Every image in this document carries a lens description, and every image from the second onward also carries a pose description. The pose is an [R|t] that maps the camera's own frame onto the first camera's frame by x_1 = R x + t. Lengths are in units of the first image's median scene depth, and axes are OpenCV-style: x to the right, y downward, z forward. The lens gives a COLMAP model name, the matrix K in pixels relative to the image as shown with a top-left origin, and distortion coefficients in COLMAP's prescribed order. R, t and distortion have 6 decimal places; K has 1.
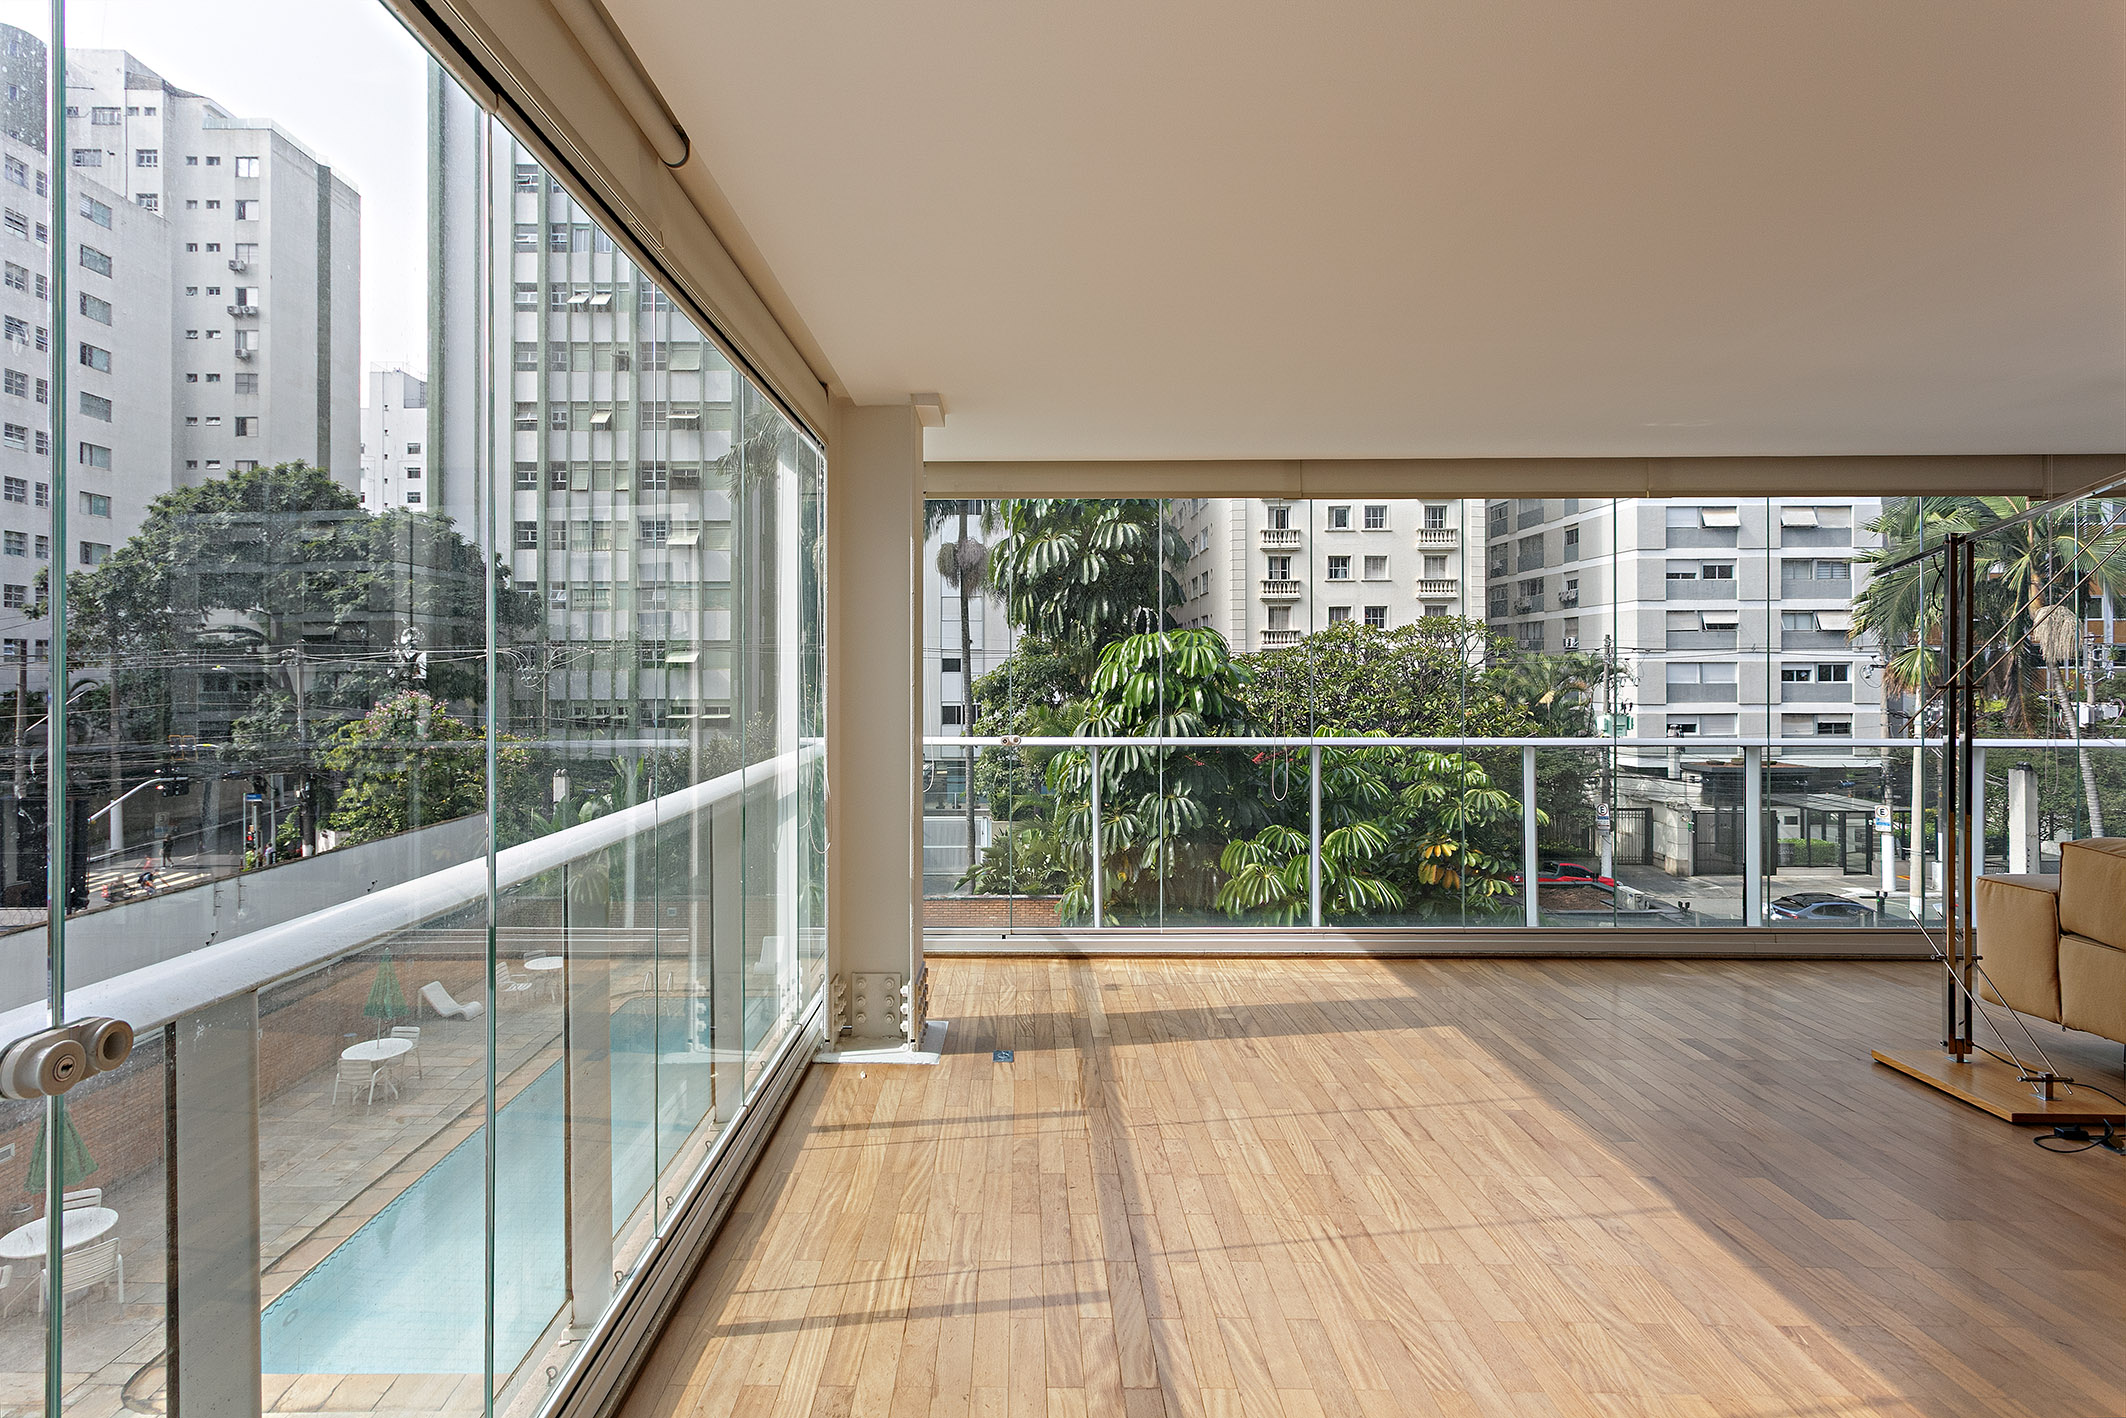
lens RADIAL K [[1007.5, 0, 1005.6], [0, 1007.5, 684.8], [0, 0, 1]] dist [-0.000633, -0.000210]
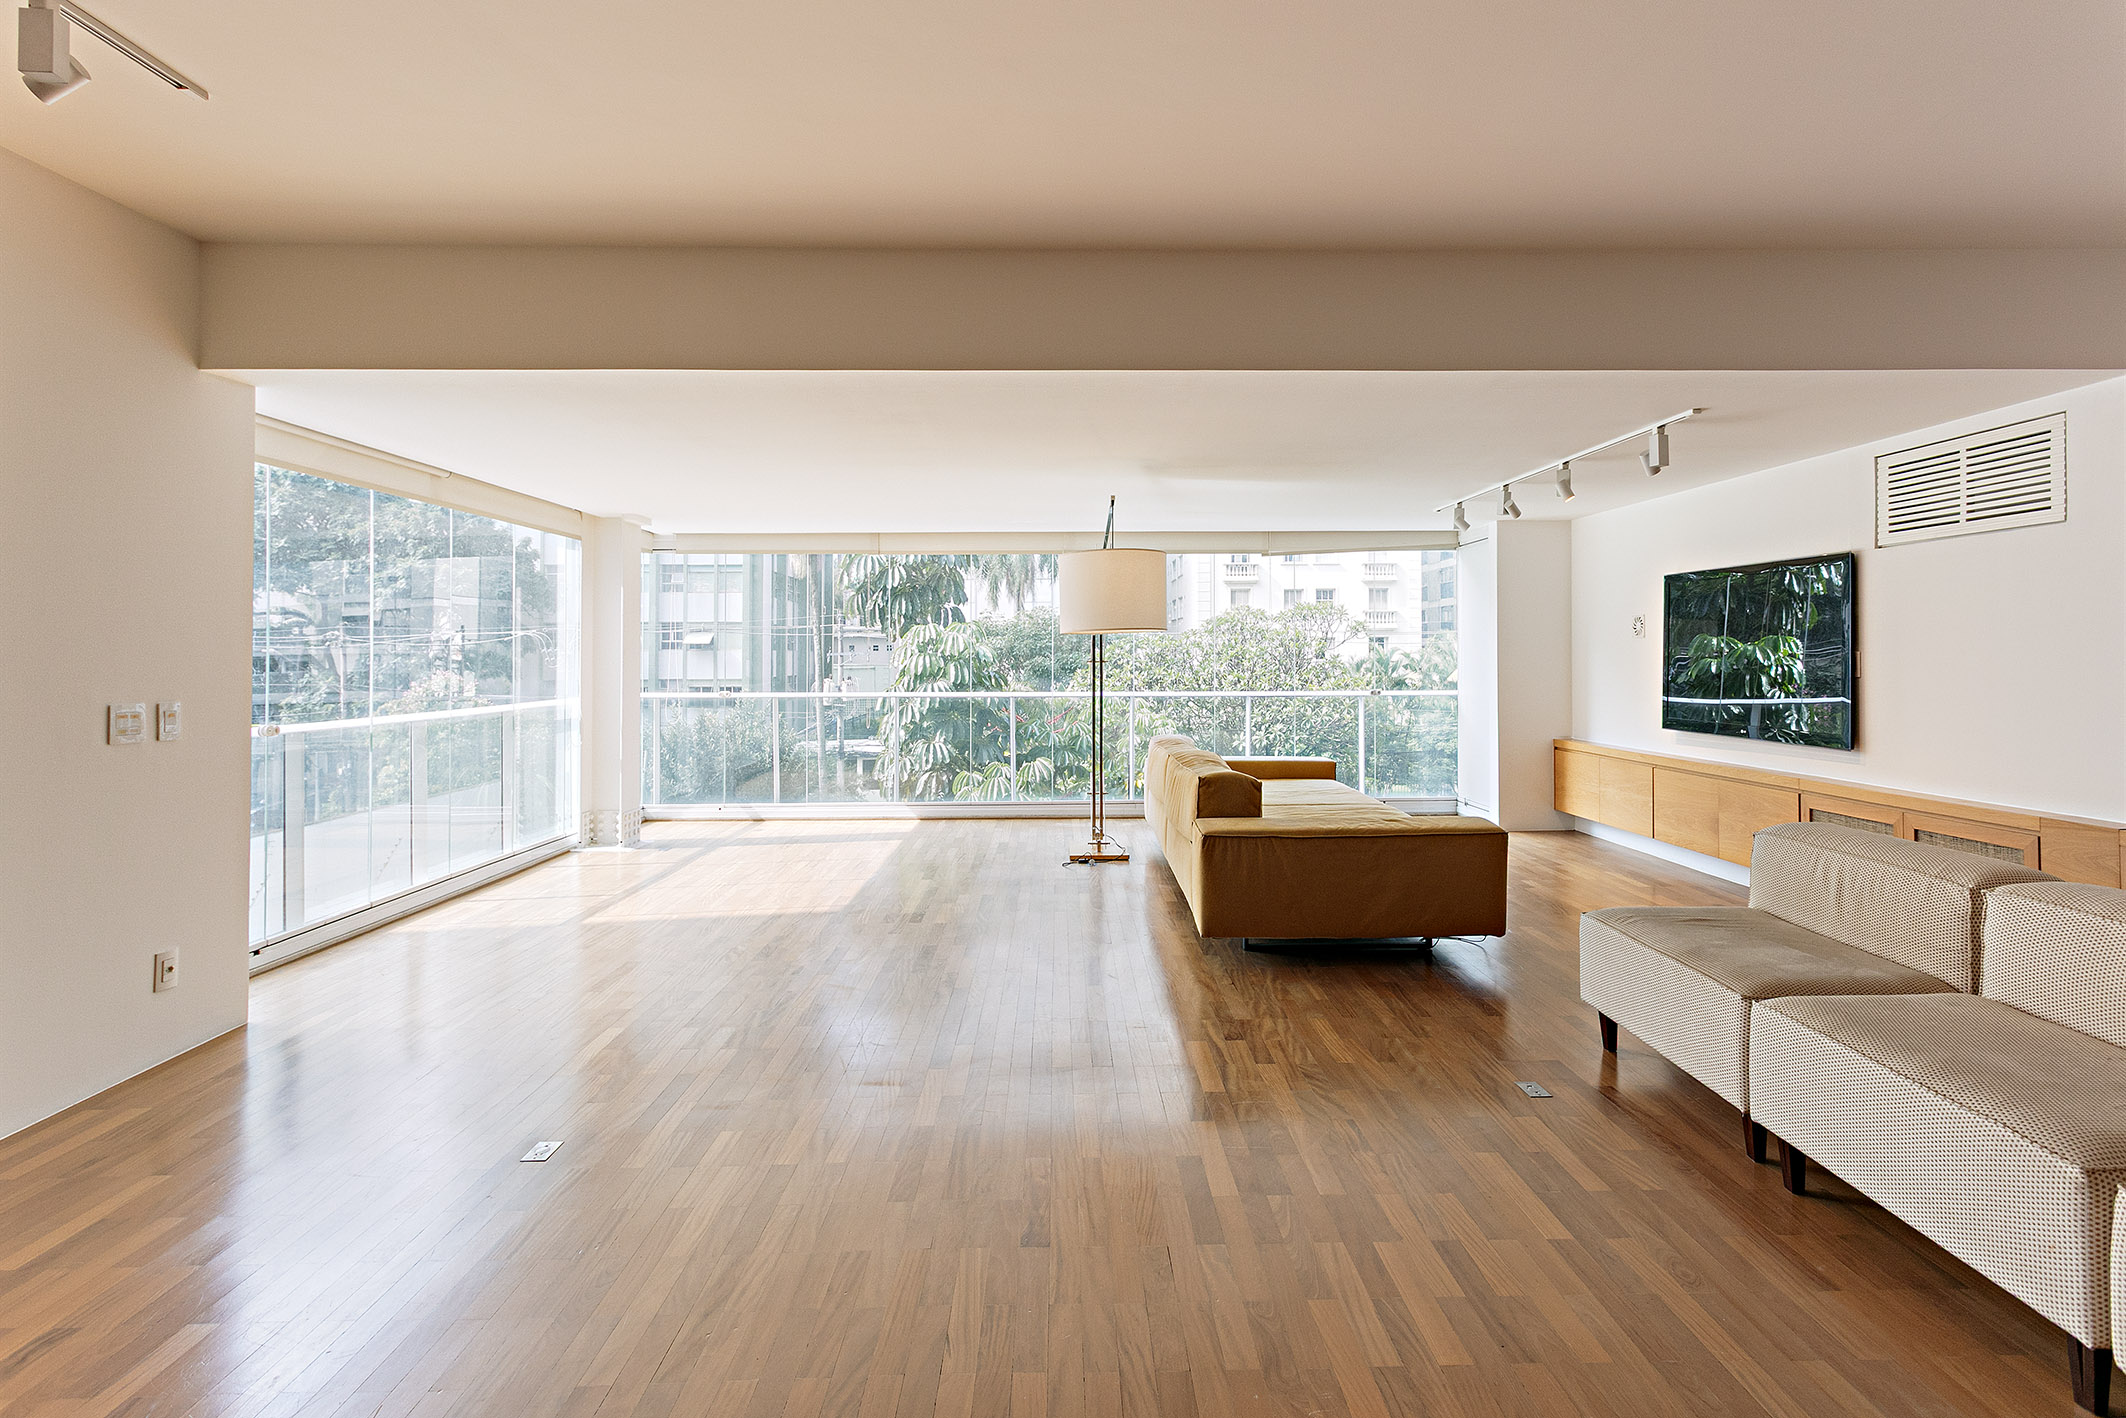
lens RADIAL K [[1043.3, 0, 1003.2], [0, 1043.3, 646.8], [0, 0, 1]] dist [-0.000679, 0.000074]
pose [[0.998835, -0.003802, -0.048109, 0.086380], [0.002999, 0.999855, -0.016740, 0.000952], [0.048166, 0.016576, 0.998702, -0.115368]]
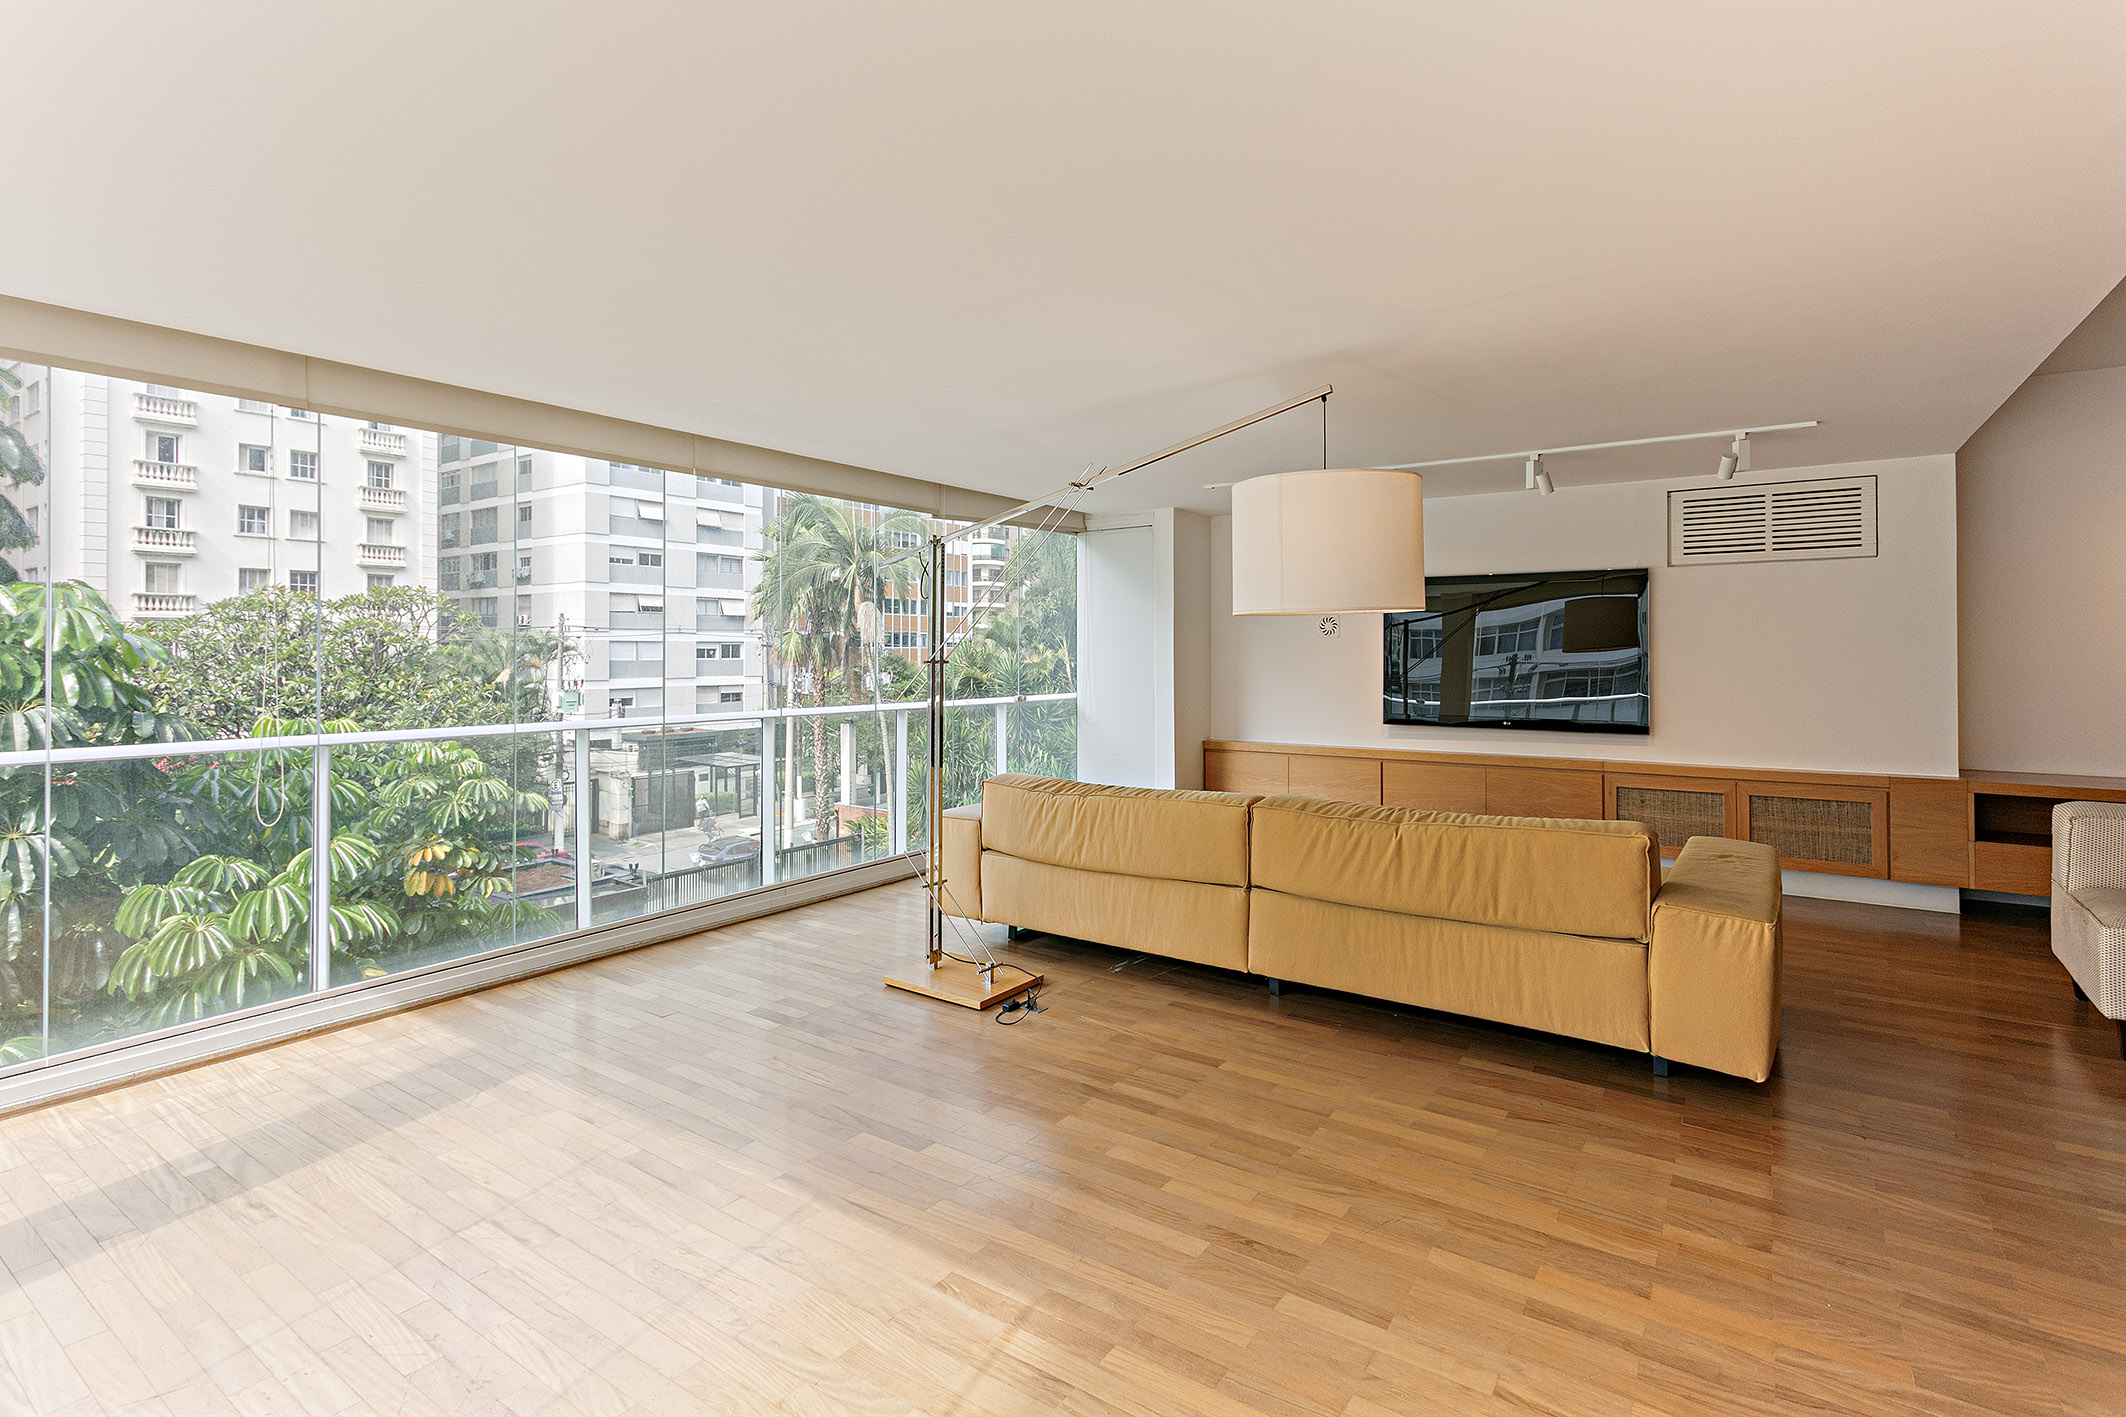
lens RADIAL K [[1043.3, 0, 1003.2], [0, 1043.3, 646.3], [0, 0, 1]] dist [-0.000679, 0.000074]
pose [[0.580083, 0.006322, 0.814533, -0.004138], [0.006489, 0.999902, -0.012382, -0.000025], [-0.814532, 0.012469, 0.579985, 0.021344]]
